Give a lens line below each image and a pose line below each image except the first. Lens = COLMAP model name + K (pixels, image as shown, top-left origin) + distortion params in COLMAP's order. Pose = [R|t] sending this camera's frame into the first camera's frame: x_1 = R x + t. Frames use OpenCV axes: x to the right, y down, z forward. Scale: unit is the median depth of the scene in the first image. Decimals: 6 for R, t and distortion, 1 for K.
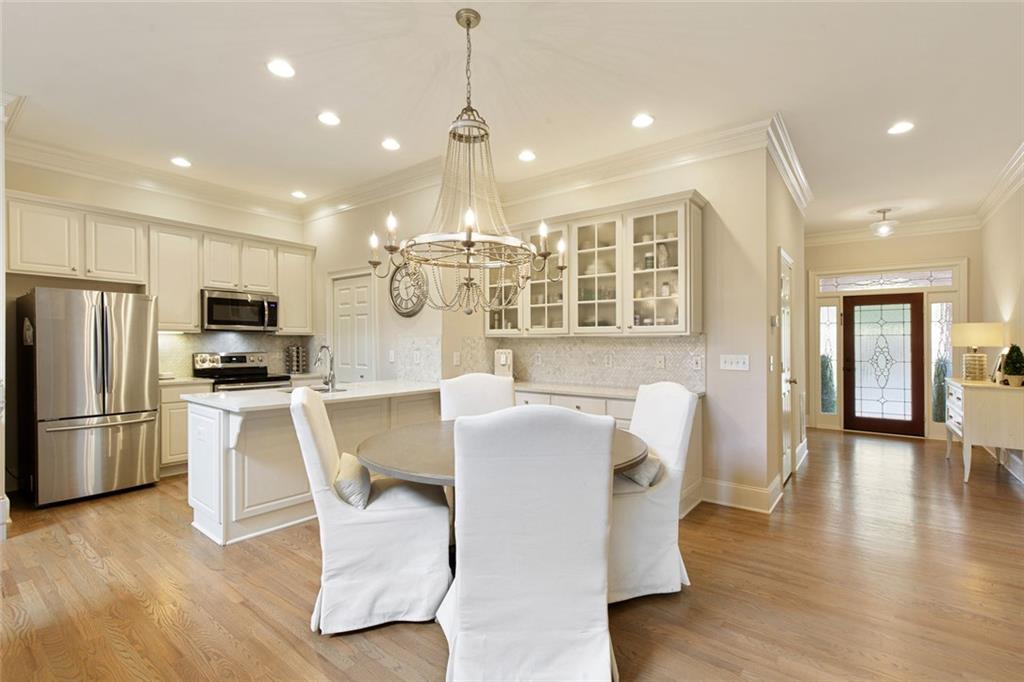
lens RADIAL K [[464.8, 0, 519.5], [0, 464.8, 346.6], [0, 0, 1]] dist [0.000474, -0.000343]
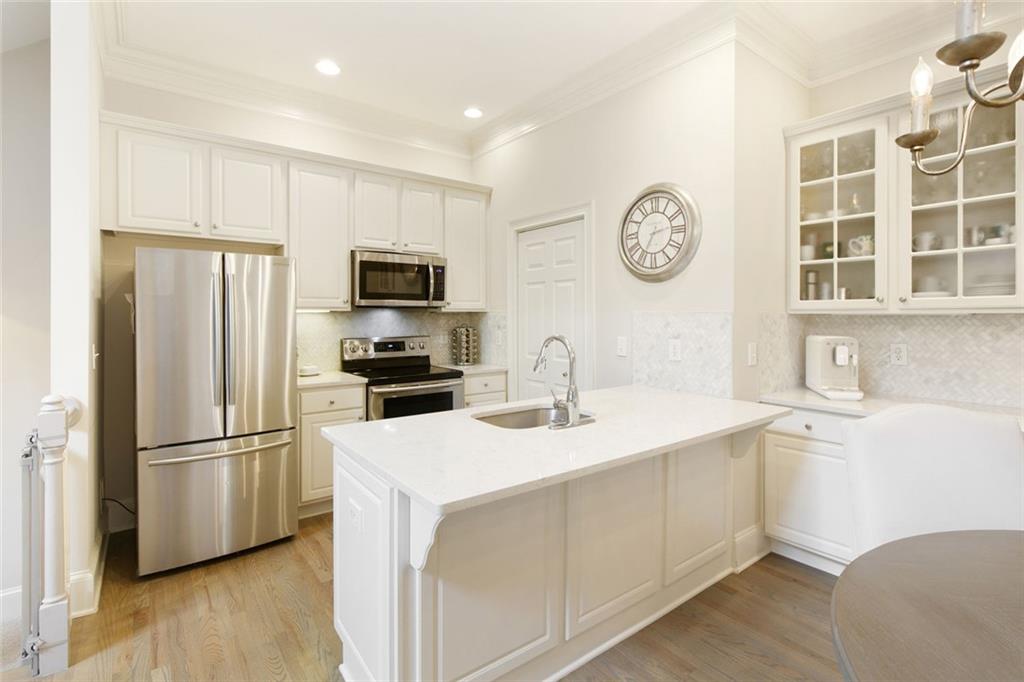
lens RADIAL K [[492.2, 0, 518.5], [0, 492.2, 309.2], [0, 0, 1]] dist [-0.006083, -0.000162]
pose [[0.964922, -0.009526, -0.262363, -0.251622], [0.004792, 0.999814, -0.018681, -0.018034], [0.262492, 0.016769, 0.964788, 0.356003]]
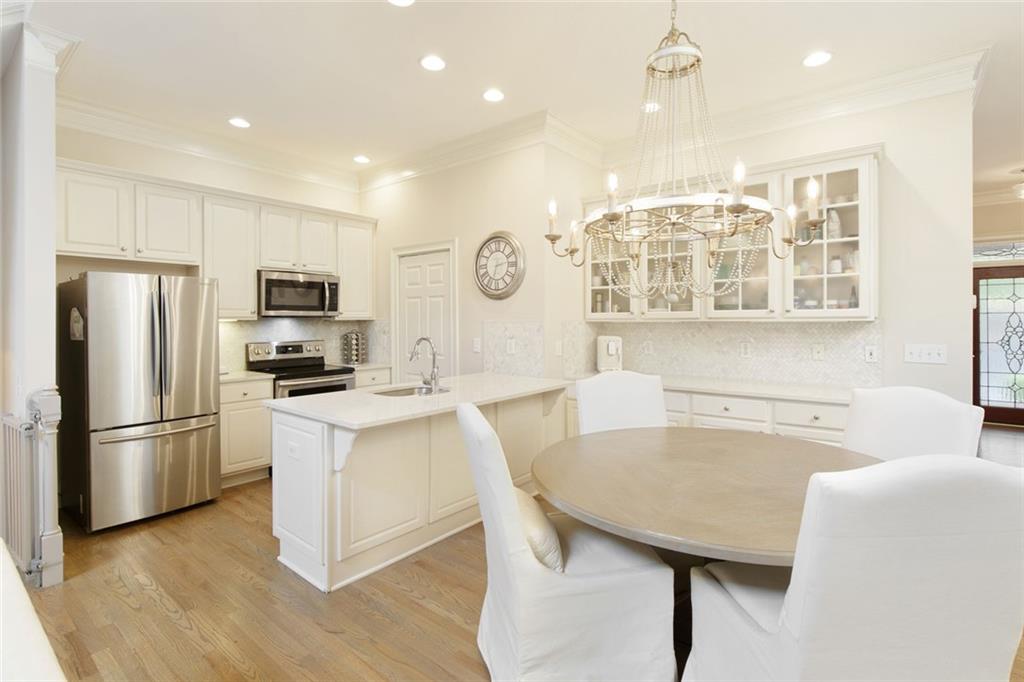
lens RADIAL K [[488.6, 0, 526.3], [0, 488.6, 320.2], [0, 0, 1]] dist [-0.010039, 0.000058]
pose [[0.999802, -0.009373, -0.017536, -0.178633], [0.009291, 0.999946, -0.004743, -0.021521], [0.017579, 0.004580, 0.999835, 0.107922]]
